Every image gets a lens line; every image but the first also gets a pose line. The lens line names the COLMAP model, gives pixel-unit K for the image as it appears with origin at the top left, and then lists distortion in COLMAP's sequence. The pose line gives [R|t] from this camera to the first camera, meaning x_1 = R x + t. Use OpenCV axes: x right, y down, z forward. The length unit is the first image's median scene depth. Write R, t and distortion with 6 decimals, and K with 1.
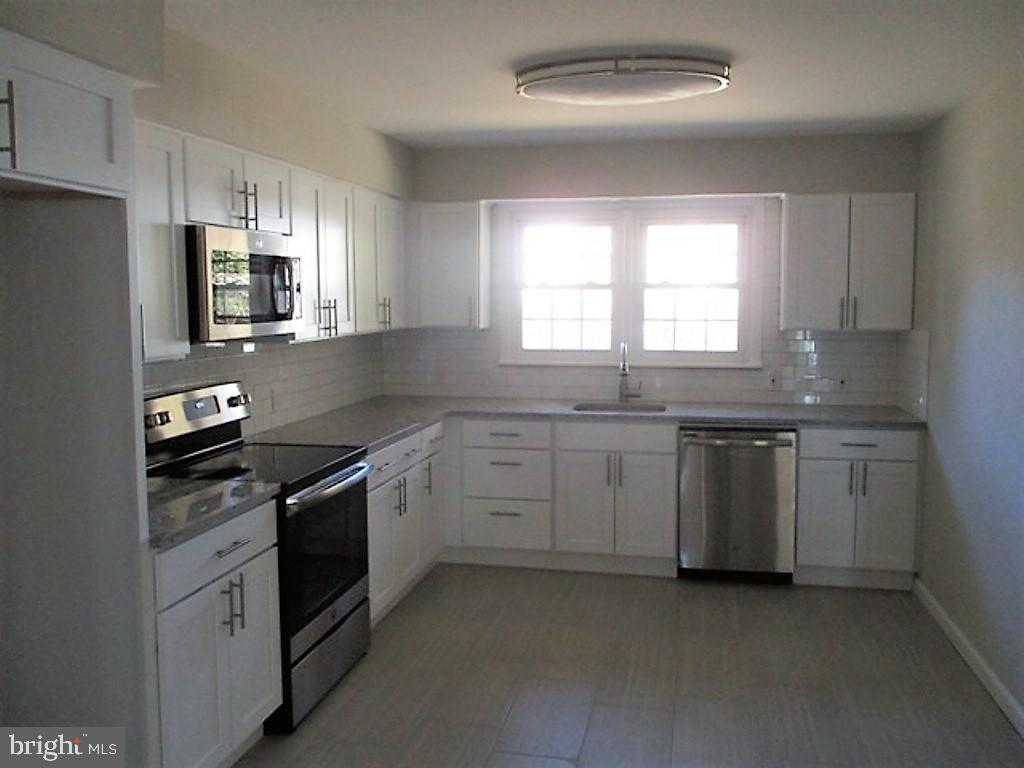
lens RADIAL K [[861.8, 0, 516.9], [0, 861.8, 369.3], [0, 0, 1]] dist [-0.017781, 0.008189]
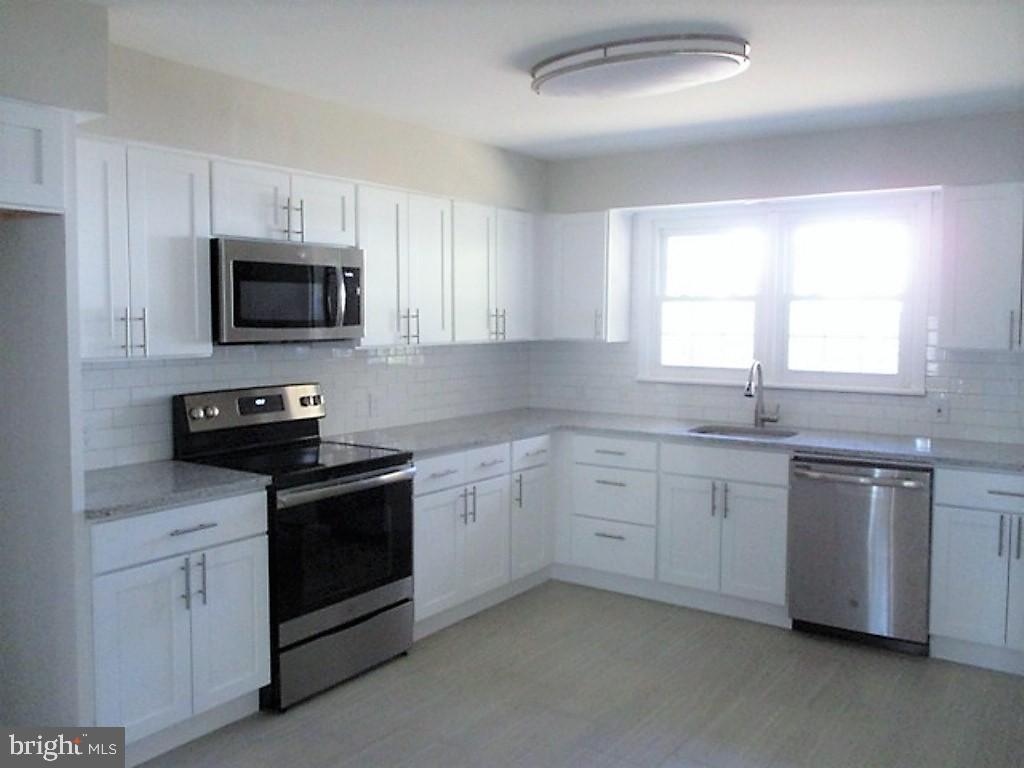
lens RADIAL K [[861.8, 0, 516.9], [0, 861.8, 369.3], [0, 0, 1]] dist [-0.017781, 0.008189]
pose [[0.921359, 0.030699, -0.387497, 0.268846], [-0.039839, 0.999085, -0.015573, 0.002674], [0.386665, 0.029786, 0.921739, 0.081573]]
